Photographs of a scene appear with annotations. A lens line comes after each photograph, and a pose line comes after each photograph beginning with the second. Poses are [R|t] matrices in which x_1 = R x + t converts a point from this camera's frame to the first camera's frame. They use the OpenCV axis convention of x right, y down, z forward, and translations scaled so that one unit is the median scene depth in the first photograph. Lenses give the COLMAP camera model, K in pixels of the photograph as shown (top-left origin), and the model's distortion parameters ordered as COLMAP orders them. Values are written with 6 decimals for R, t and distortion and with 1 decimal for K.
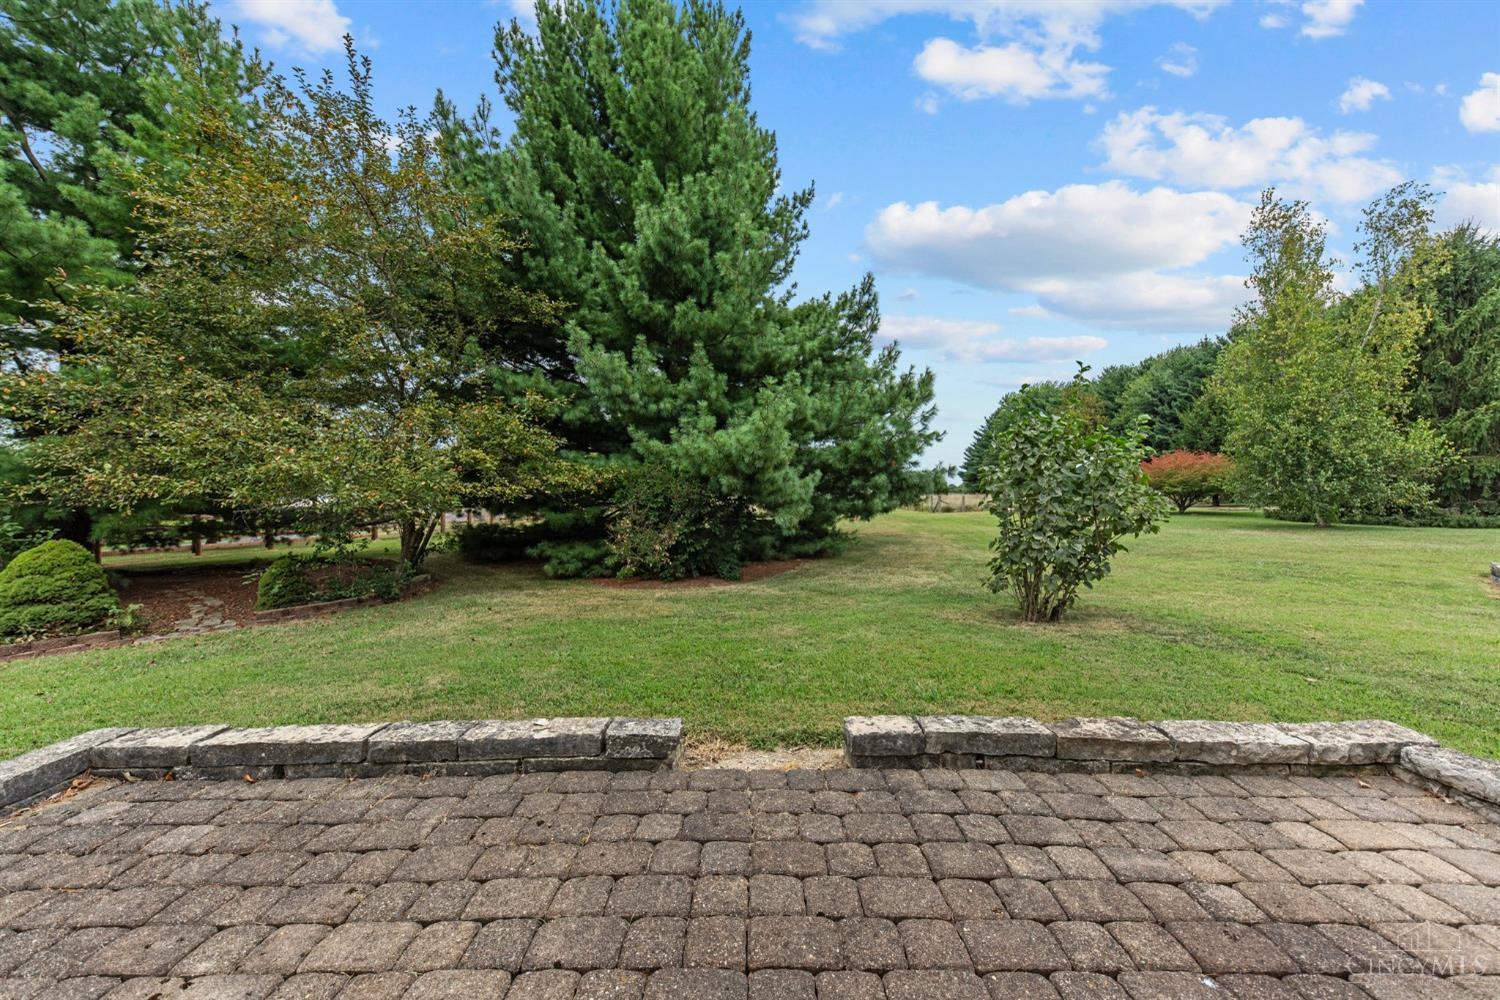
lens RADIAL K [[535.2, 0, 758.0], [0, 535.2, 499.4], [0, 0, 1]] dist [0.000912, 0.000026]
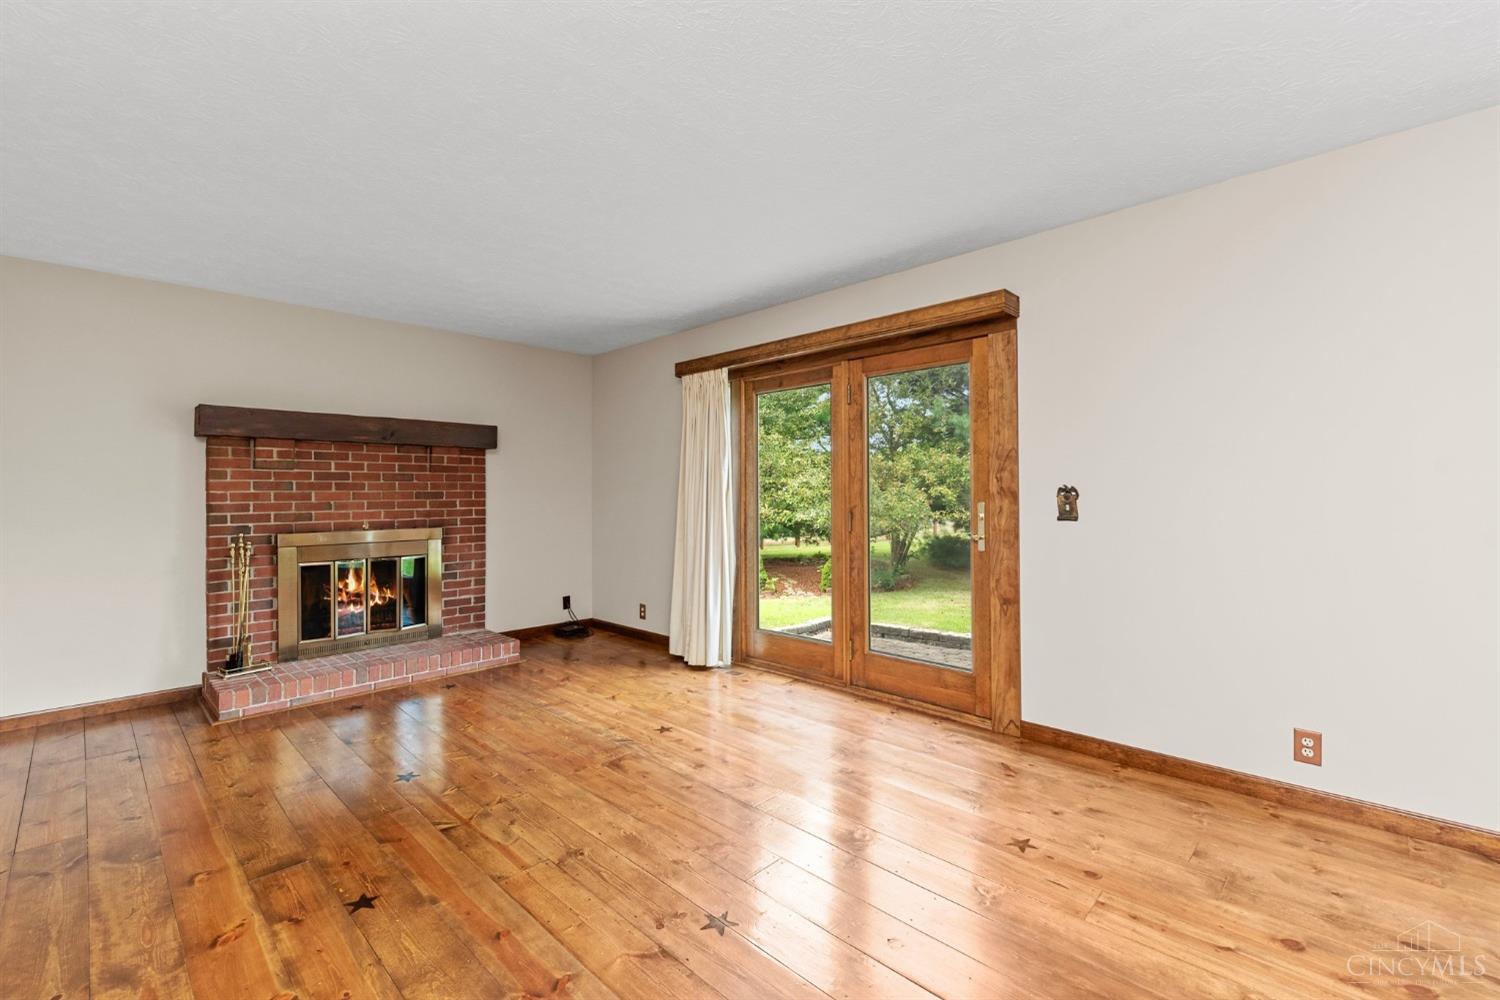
lens RADIAL K [[642.3, 0, 752.7], [0, 642.3, 497.9], [0, 0, 1]] dist [-0.000272, -0.000002]
pose [[0.719126, -0.009684, -0.694812, 0.285737], [0.010030, 0.999943, -0.003556, -0.064966], [0.694807, -0.004411, 0.719183, -0.554545]]
